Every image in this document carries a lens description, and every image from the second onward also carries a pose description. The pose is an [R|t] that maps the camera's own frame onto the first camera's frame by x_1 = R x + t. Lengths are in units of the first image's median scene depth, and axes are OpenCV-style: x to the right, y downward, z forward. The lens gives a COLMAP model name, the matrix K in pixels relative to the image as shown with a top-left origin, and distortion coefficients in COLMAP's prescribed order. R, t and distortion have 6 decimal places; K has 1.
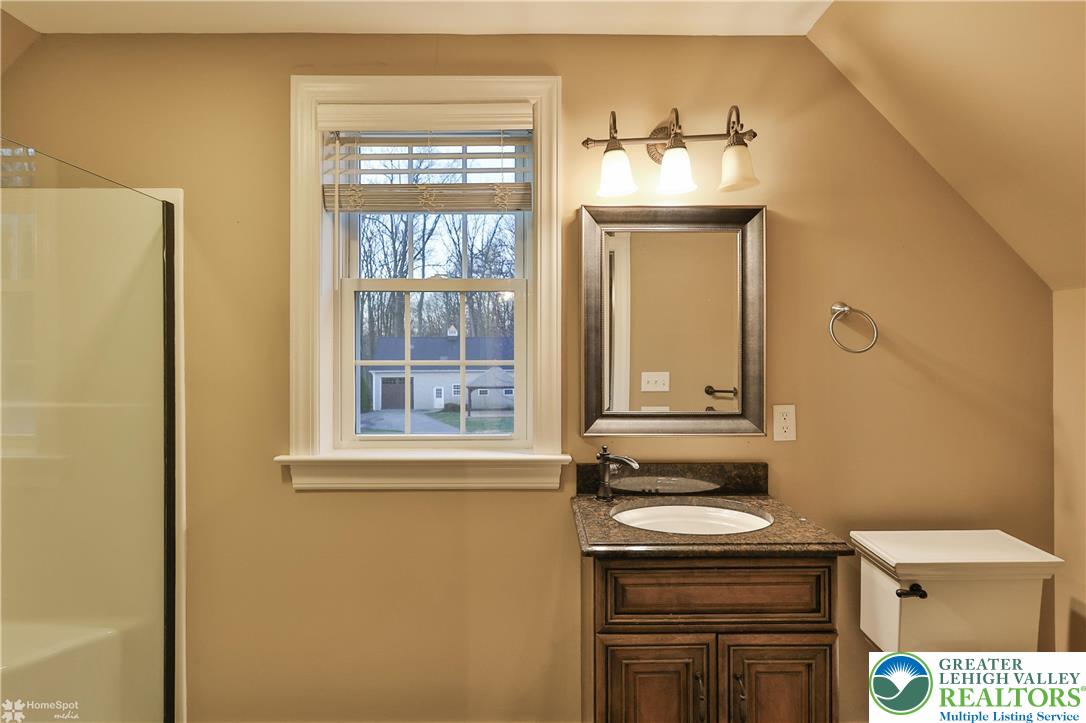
lens RADIAL K [[541.0, 0, 543.3], [0, 541.0, 358.8], [0, 0, 1]] dist [0.002170, 0.001410]
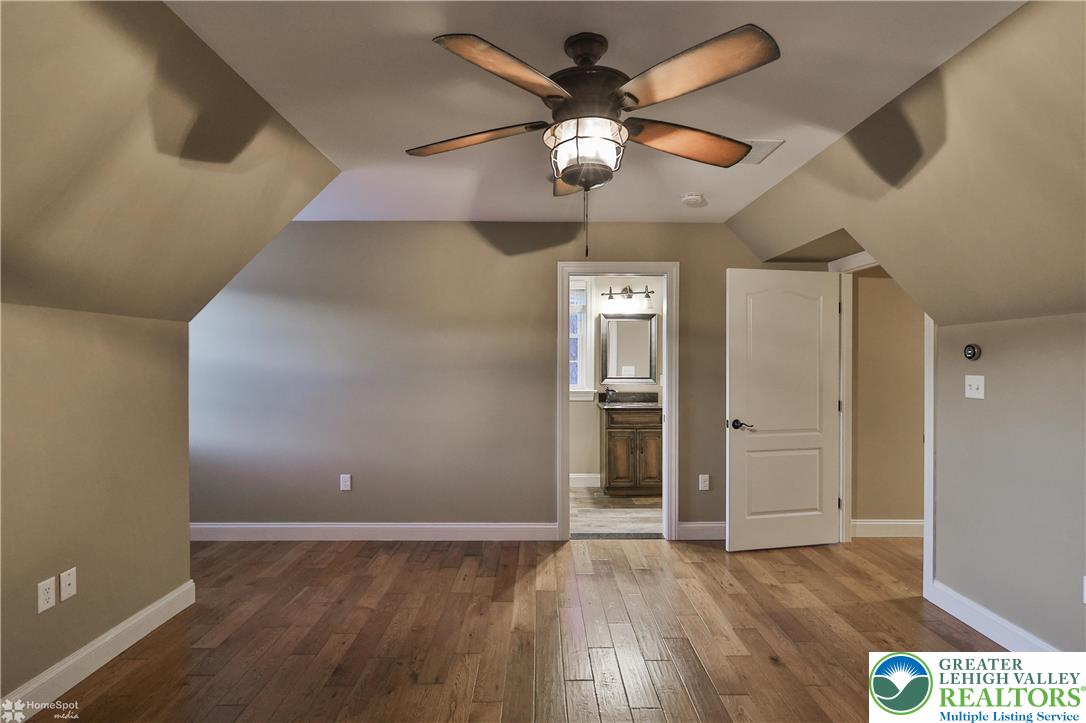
lens RADIAL K [[541.0, 0, 543.6], [0, 541.0, 361.1], [0, 0, 1]] dist [0.002170, 0.001410]
pose [[0.999957, 0.004427, 0.008095, -0.298348], [-0.004388, 0.999979, -0.004835, 0.023862], [-0.008116, 0.004800, 0.999956, -2.245679]]
